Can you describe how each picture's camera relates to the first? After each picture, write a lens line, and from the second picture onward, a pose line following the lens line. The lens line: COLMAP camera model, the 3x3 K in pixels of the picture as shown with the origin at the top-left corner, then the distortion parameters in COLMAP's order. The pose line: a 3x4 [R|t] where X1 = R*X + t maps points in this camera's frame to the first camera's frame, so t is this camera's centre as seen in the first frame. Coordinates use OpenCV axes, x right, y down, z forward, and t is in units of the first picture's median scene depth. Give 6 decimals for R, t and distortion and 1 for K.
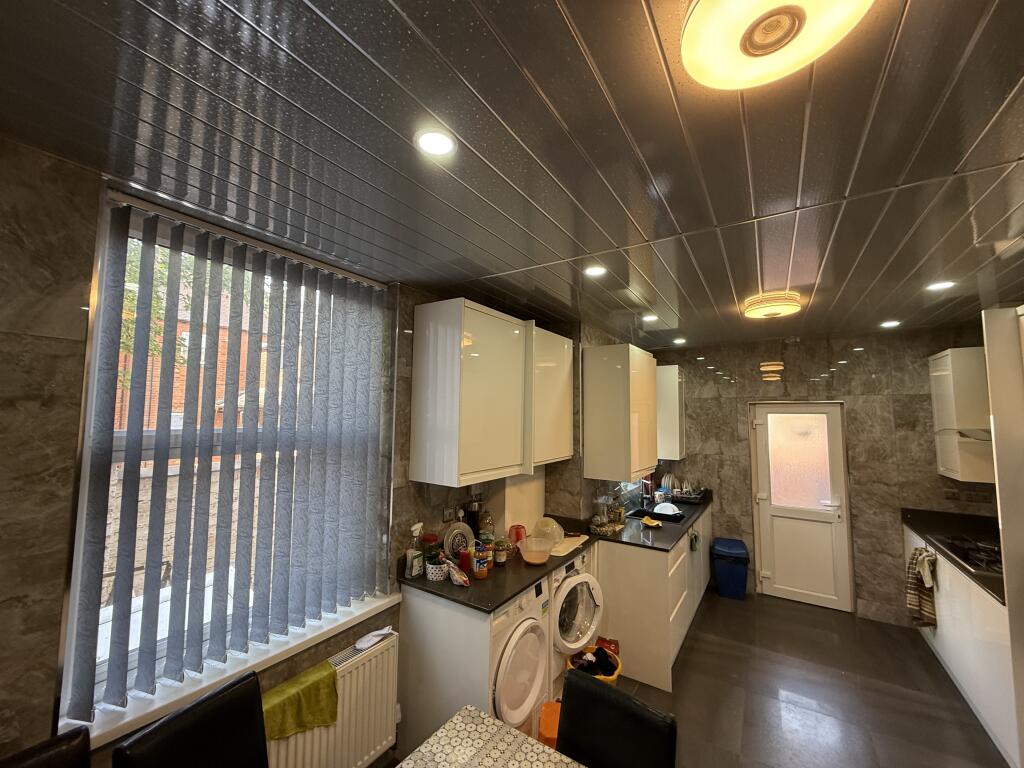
lens RADIAL K [[406.8, 0, 510.1], [0, 406.8, 386.1], [0, 0, 1]] dist [-0.002788, 0.000305]
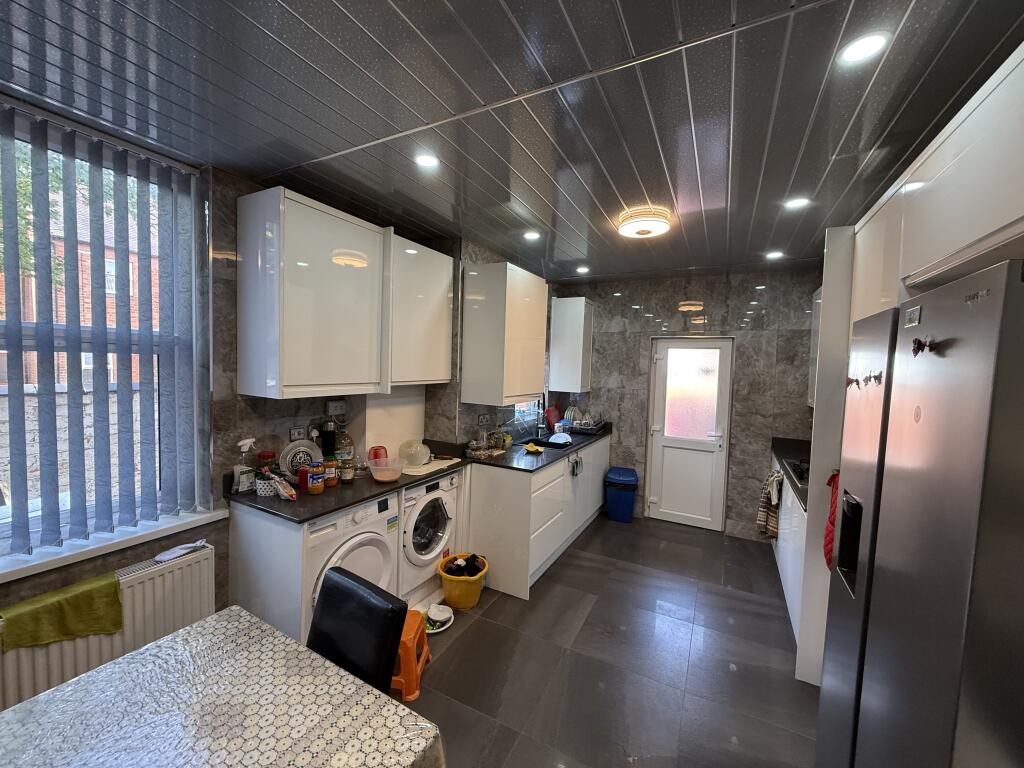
lens RADIAL K [[406.8, 0, 512.0], [0, 406.8, 385.2], [0, 0, 1]] dist [-0.002788, 0.000305]
pose [[0.996069, 0.015878, 0.087149, 0.223038], [-0.026536, 0.992109, 0.122537, 0.062748], [-0.084516, -0.124368, 0.988630, 0.026738]]
